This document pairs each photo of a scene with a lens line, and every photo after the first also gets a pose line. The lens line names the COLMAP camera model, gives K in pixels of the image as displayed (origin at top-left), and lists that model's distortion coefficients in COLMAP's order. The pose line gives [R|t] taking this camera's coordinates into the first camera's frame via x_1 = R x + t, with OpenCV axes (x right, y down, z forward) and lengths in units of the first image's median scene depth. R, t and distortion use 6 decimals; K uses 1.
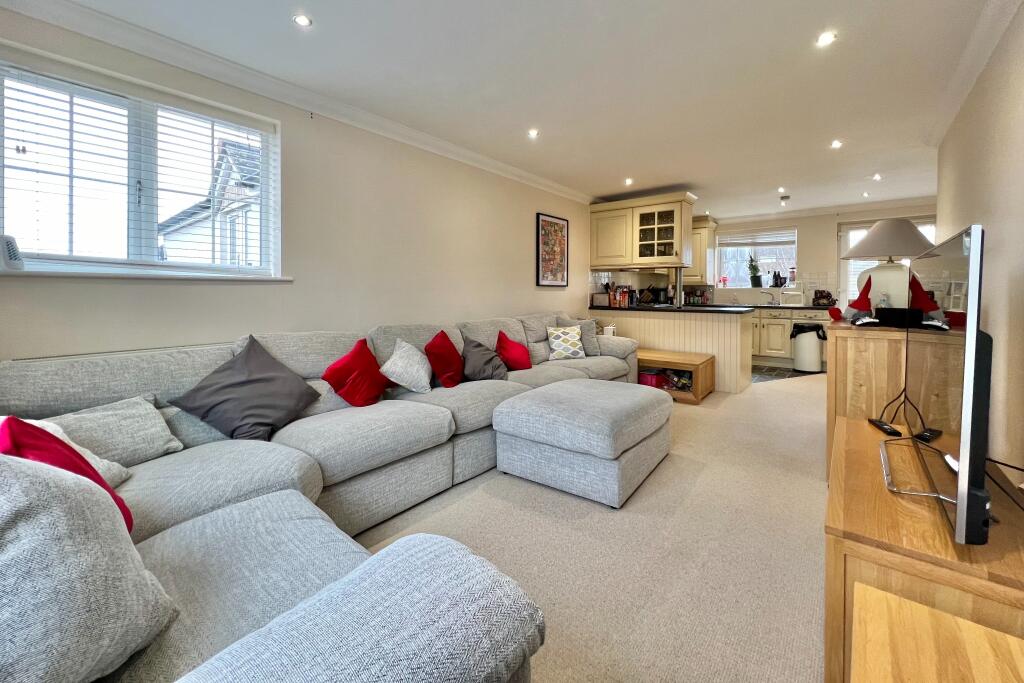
lens RADIAL K [[407.0, 0, 514.6], [0, 407.0, 296.8], [0, 0, 1]] dist [-0.000985, -0.000062]
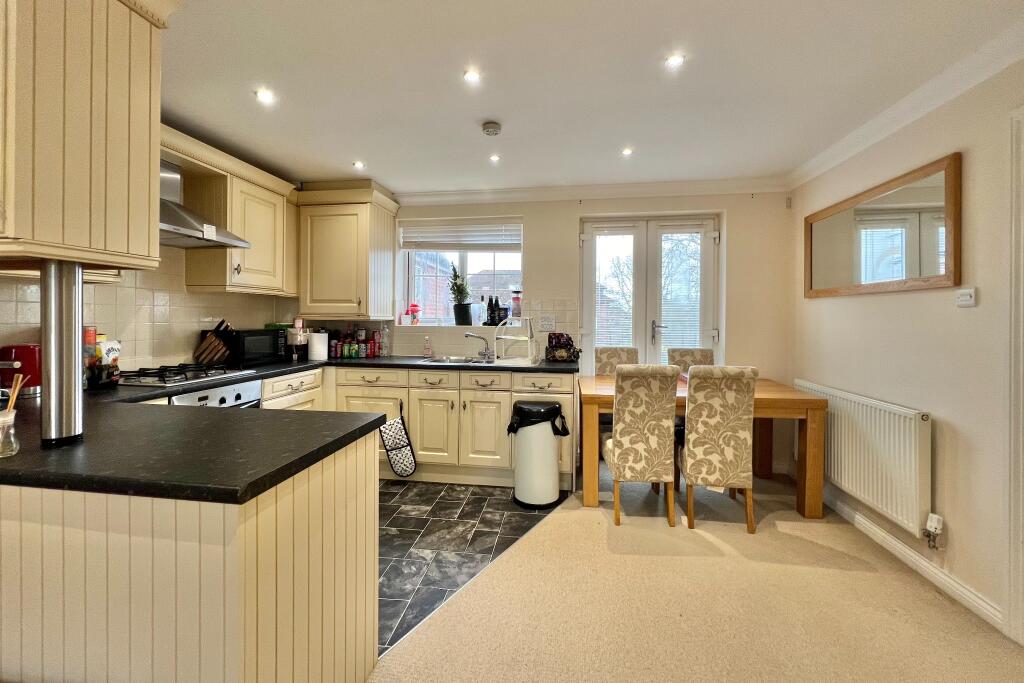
lens RADIAL K [[408.6, 0, 513.2], [0, 408.6, 300.0], [0, 0, 1]] dist [0.000073, 0.000013]
pose [[0.855815, 0.026456, 0.516605, 0.389201], [-0.000540, 0.998736, -0.050252, -0.030995], [-0.517282, 0.042728, 0.854748, 0.522032]]
